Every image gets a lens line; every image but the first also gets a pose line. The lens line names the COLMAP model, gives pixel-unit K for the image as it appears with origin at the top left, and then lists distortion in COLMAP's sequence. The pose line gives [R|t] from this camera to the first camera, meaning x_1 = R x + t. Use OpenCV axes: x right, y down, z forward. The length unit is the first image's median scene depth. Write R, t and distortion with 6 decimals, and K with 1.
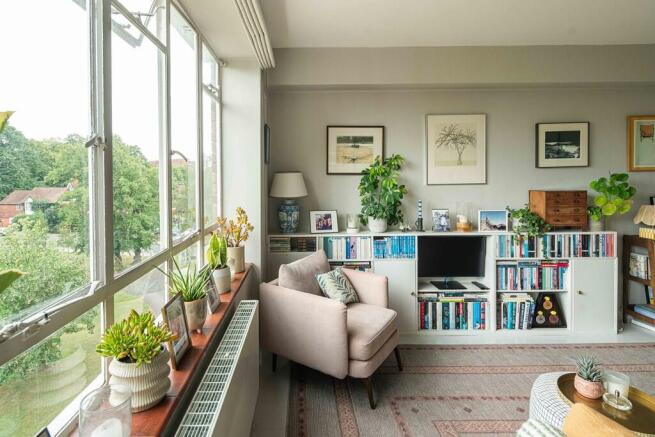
lens RADIAL K [[315.9, 0, 331.5], [0, 315.9, 205.0], [0, 0, 1]] dist [-0.000068, -0.001744]
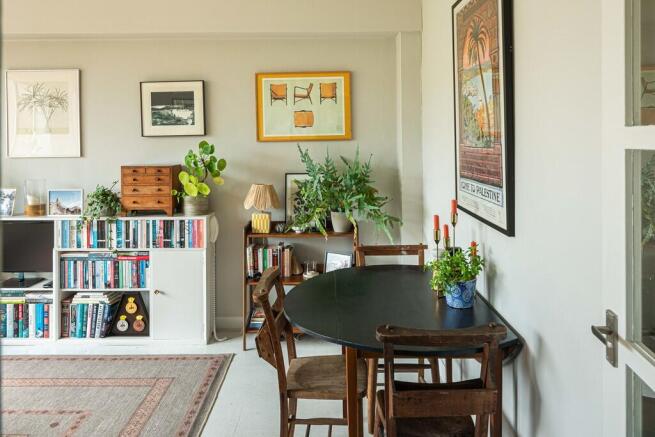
lens RADIAL K [[451.5, 0, 326.1], [0, 451.5, 169.8], [0, 0, 1]] dist [-0.002842, -0.007222]
pose [[0.999917, 0.004770, 0.011955, 1.176144], [-0.004505, 0.999746, -0.022092, -0.011365], [-0.012057, 0.022036, 0.999684, -0.162210]]
